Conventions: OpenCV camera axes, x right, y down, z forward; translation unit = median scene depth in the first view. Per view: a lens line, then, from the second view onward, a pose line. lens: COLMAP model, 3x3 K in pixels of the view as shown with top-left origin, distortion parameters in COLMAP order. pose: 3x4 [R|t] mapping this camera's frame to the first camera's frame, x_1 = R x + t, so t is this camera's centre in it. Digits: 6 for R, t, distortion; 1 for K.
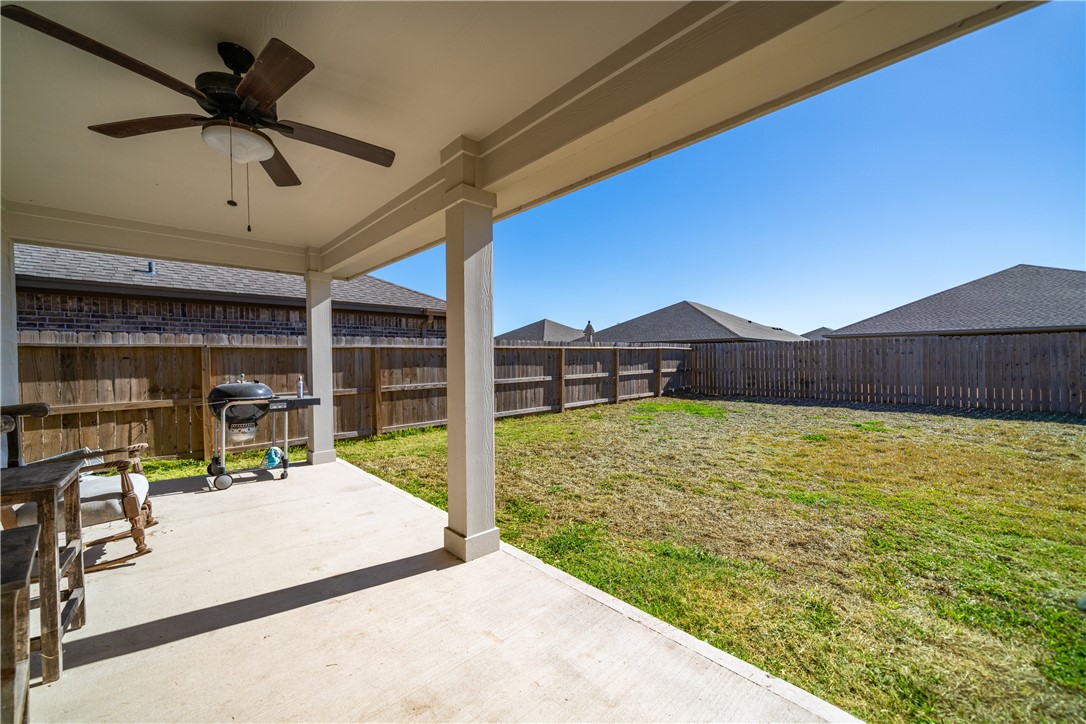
lens RADIAL K [[394.6, 0, 545.8], [0, 394.6, 364.7], [0, 0, 1]] dist [-0.002263, 0.000337]
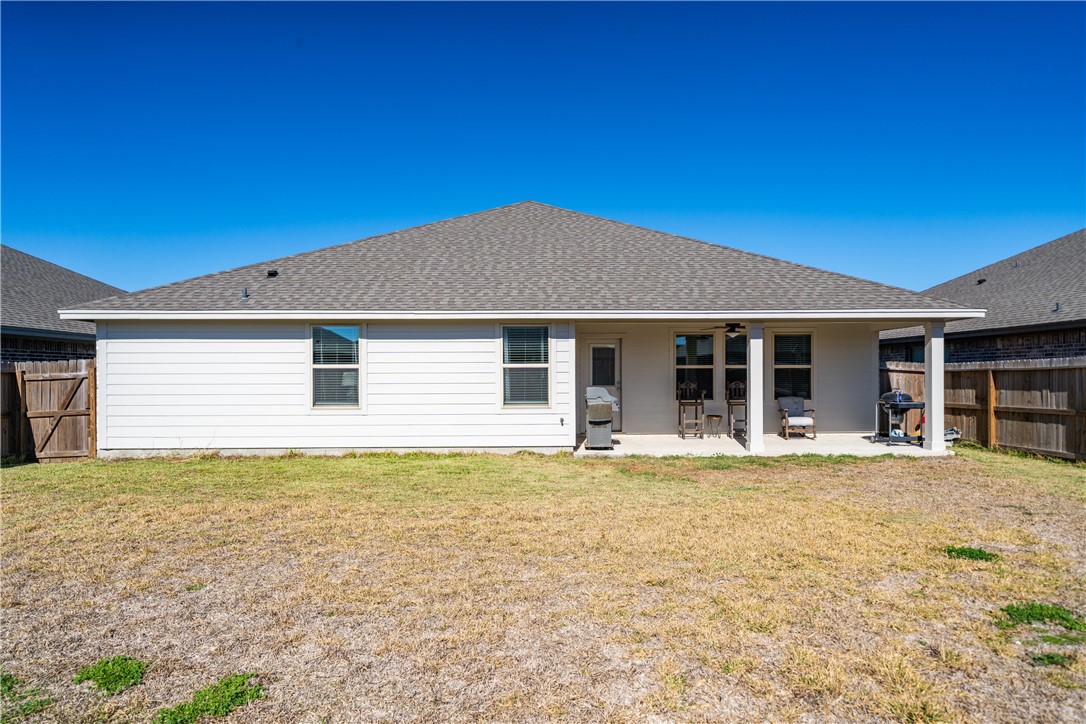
lens RADIAL K [[673.2, 0, 542.9], [0, 673.2, 368.4], [0, 0, 1]] dist [0.001962, 0.000507]
pose [[-0.759276, 0.005618, -0.650744, 1.916364], [0.001244, 0.999973, 0.007181, -0.065957], [0.650767, 0.004642, -0.759263, 1.705422]]
